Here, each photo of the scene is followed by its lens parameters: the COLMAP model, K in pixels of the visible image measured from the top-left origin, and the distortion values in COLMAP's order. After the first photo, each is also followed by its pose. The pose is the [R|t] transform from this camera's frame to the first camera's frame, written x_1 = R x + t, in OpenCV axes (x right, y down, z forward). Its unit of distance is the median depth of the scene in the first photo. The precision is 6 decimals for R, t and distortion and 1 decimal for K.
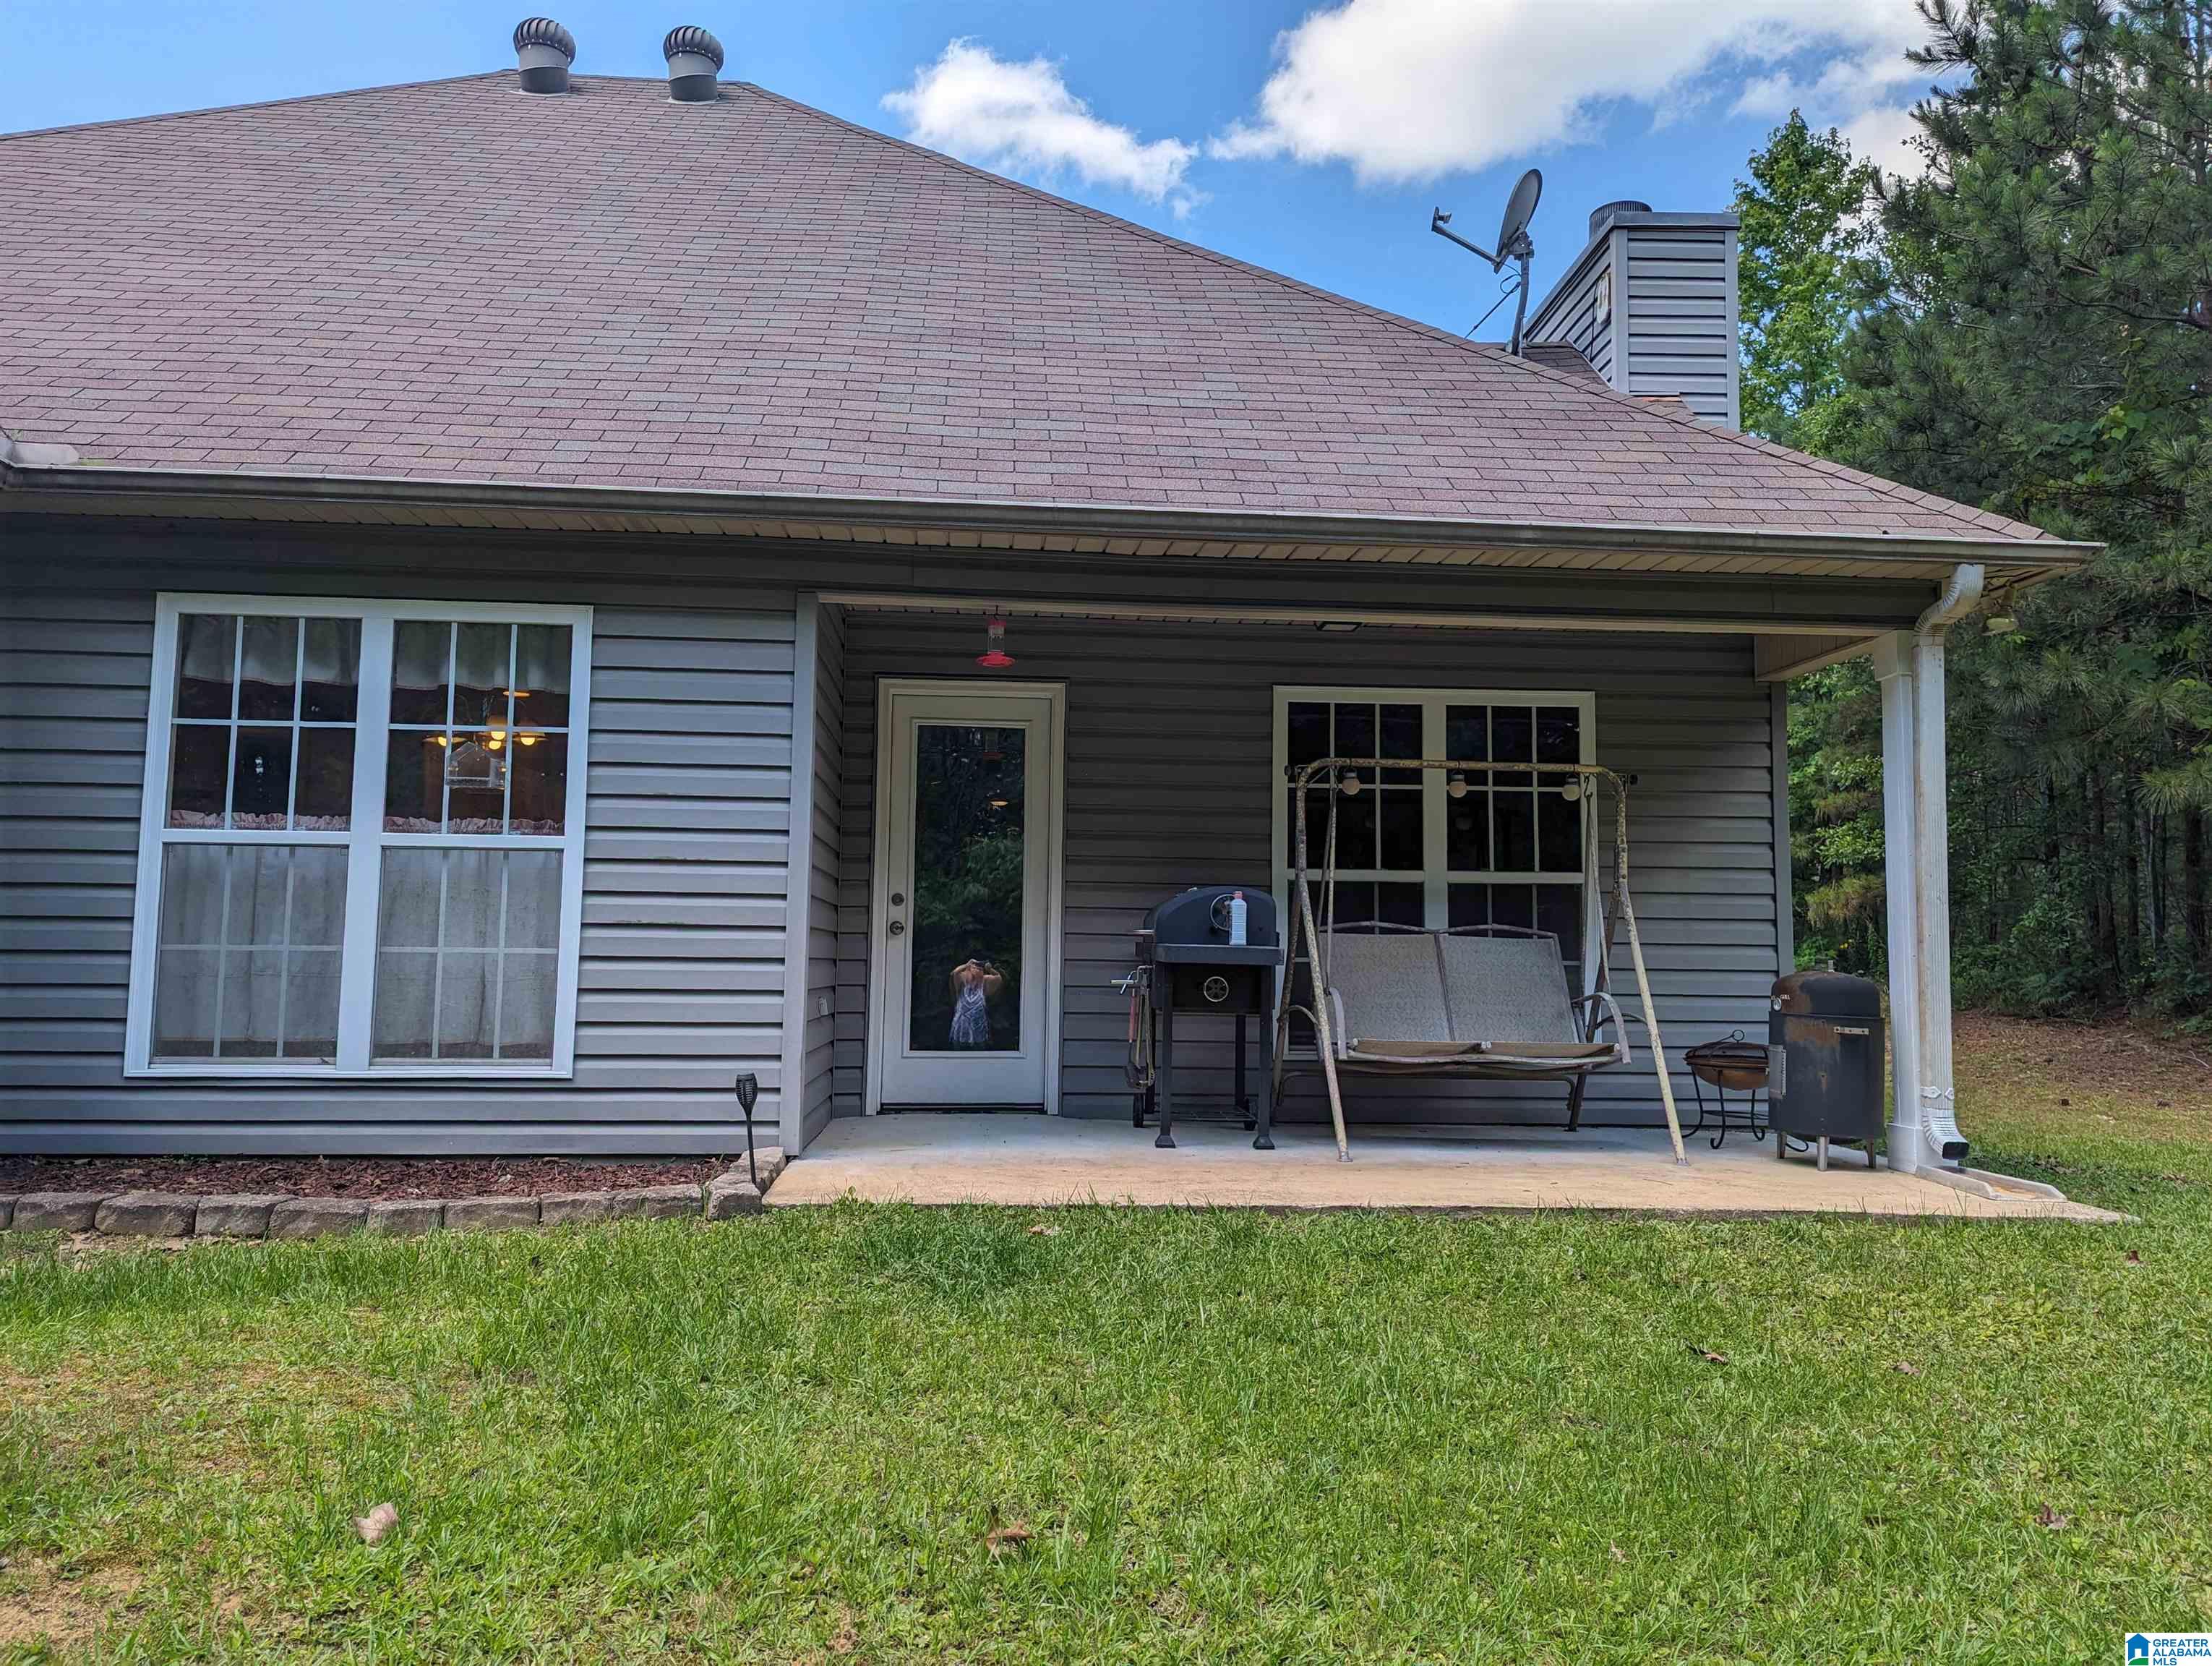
lens RADIAL K [[1559.0, 0, 1107.5], [0, 1559.0, 836.0], [0, 0, 1]] dist [0.060489, -0.058130]
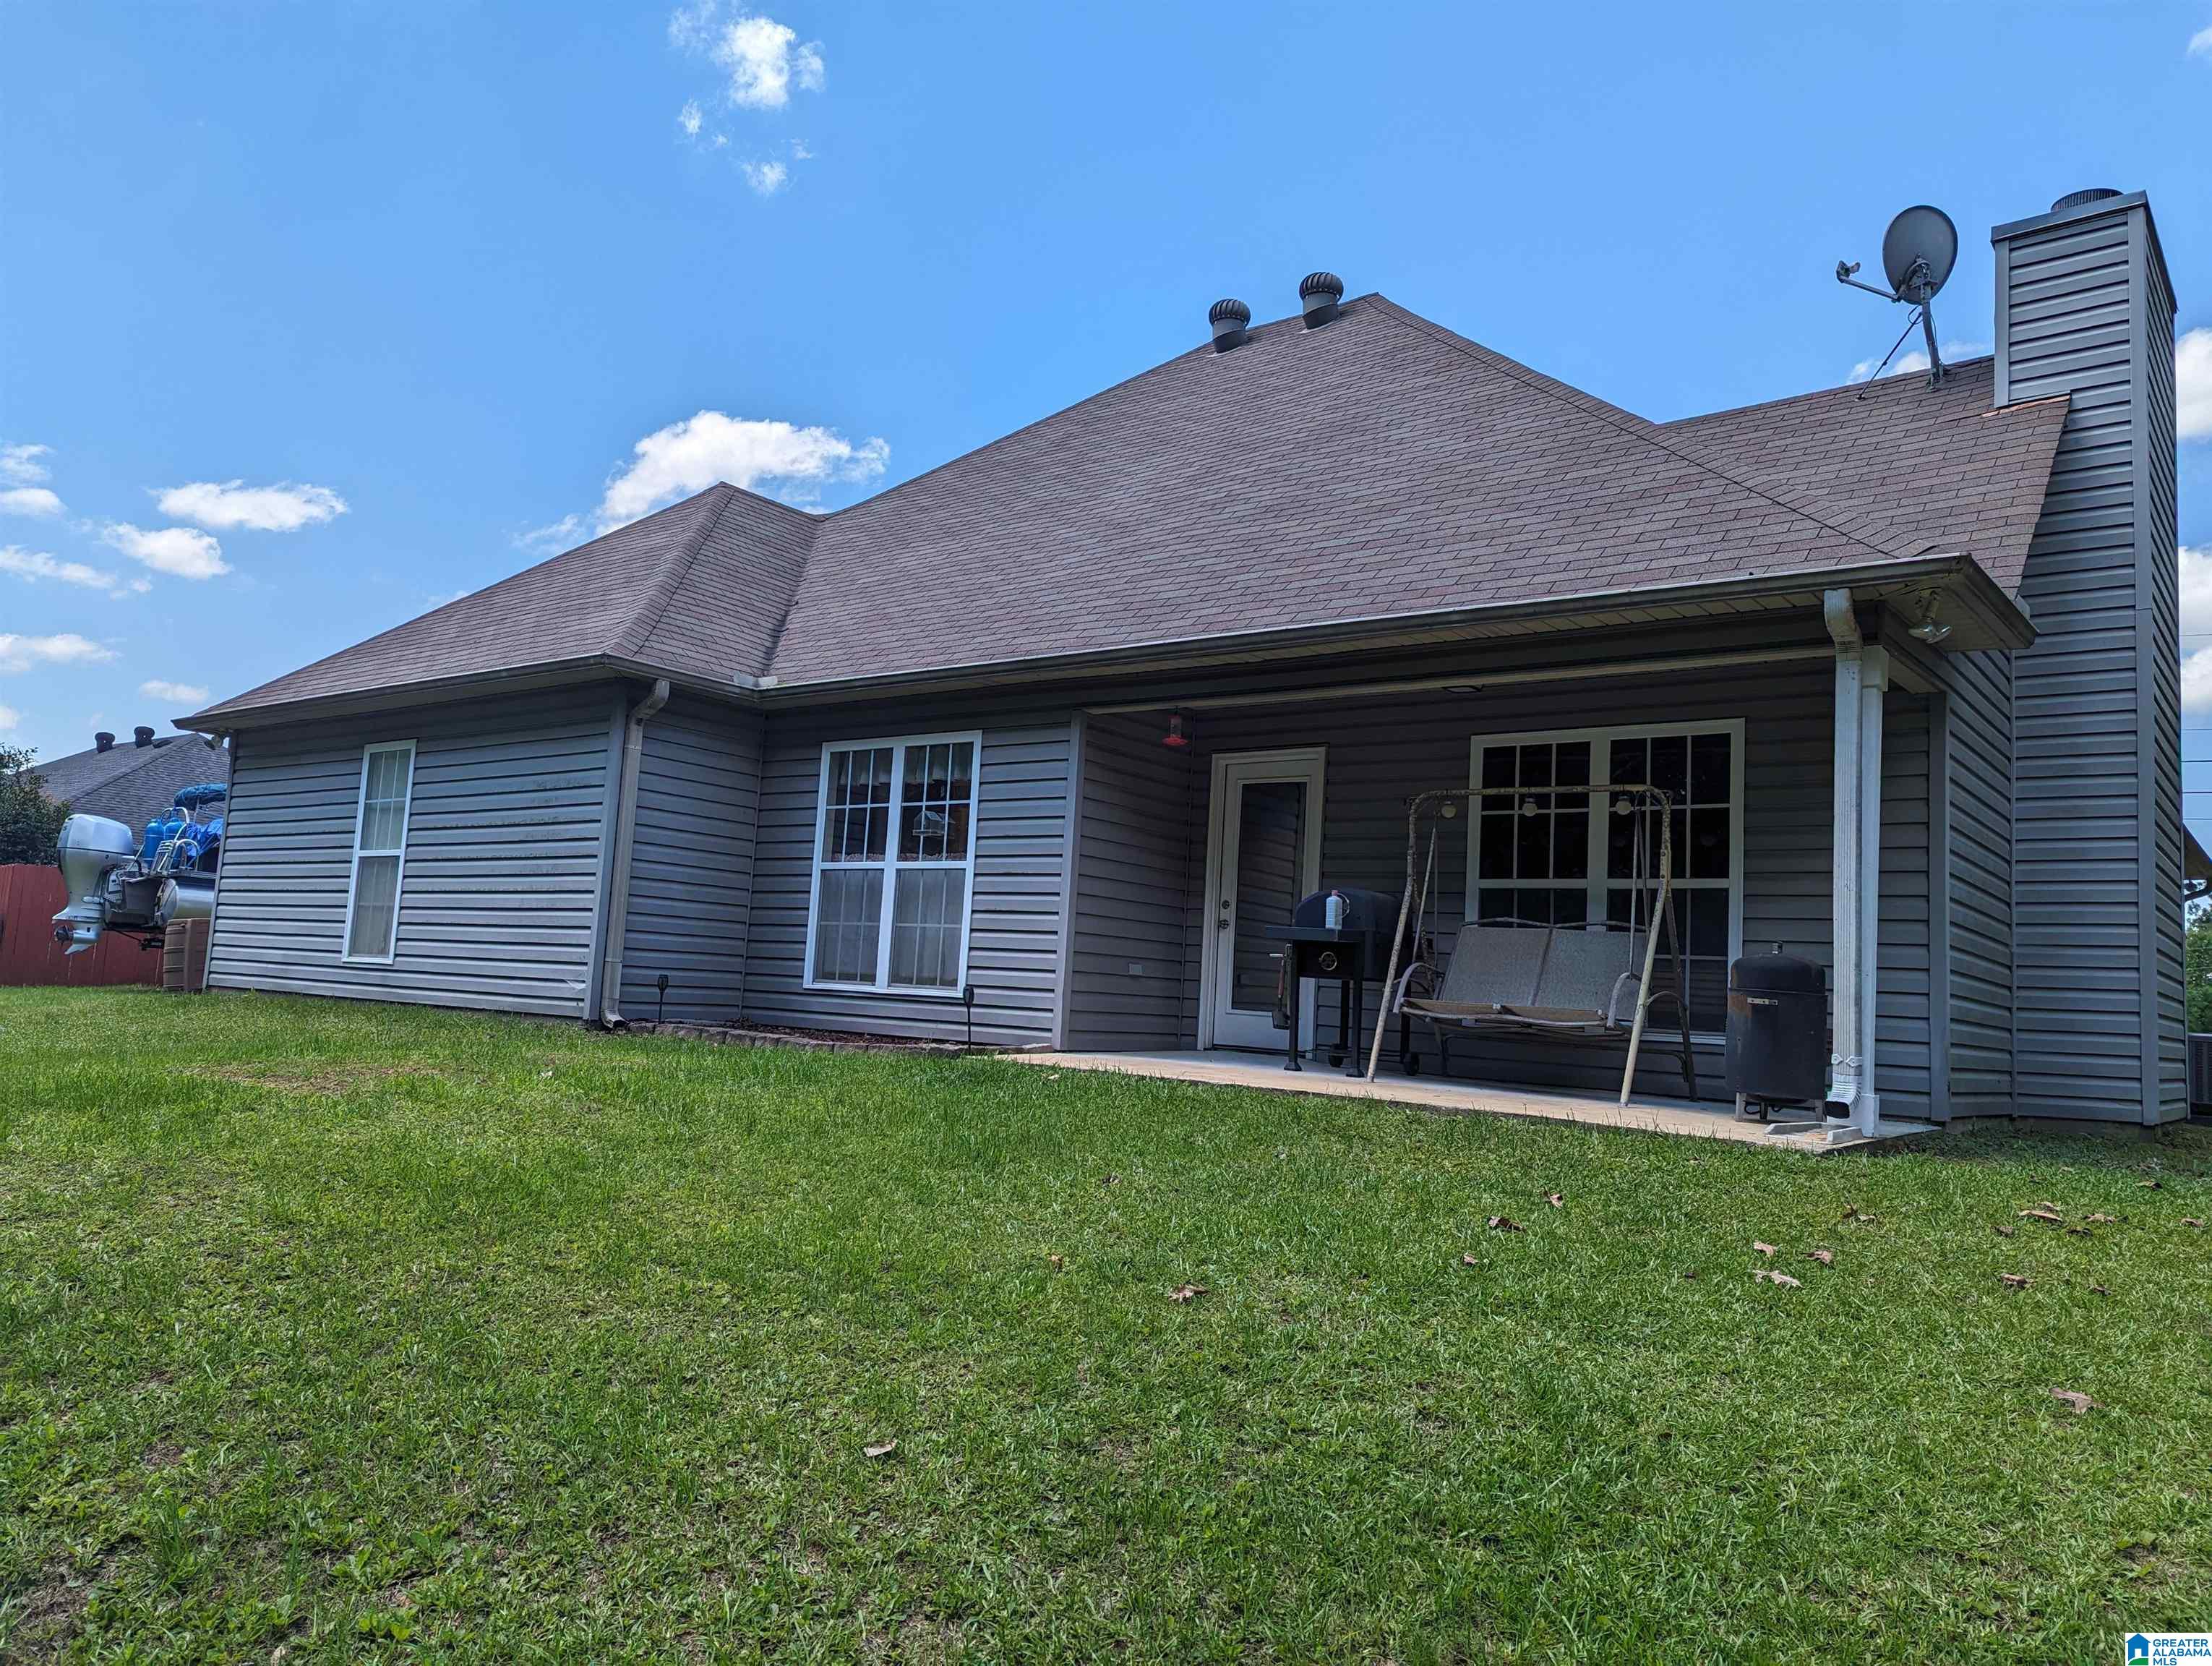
lens RADIAL K [[1559.0, 0, 1098.2], [0, 1559.0, 830.2], [0, 0, 1]] dist [0.060489, -0.058130]
pose [[0.736179, -0.040077, -0.675599, 0.781249], [0.008529, 0.998715, -0.049950, 0.044295], [0.676733, 0.031010, 0.735575, -0.155621]]
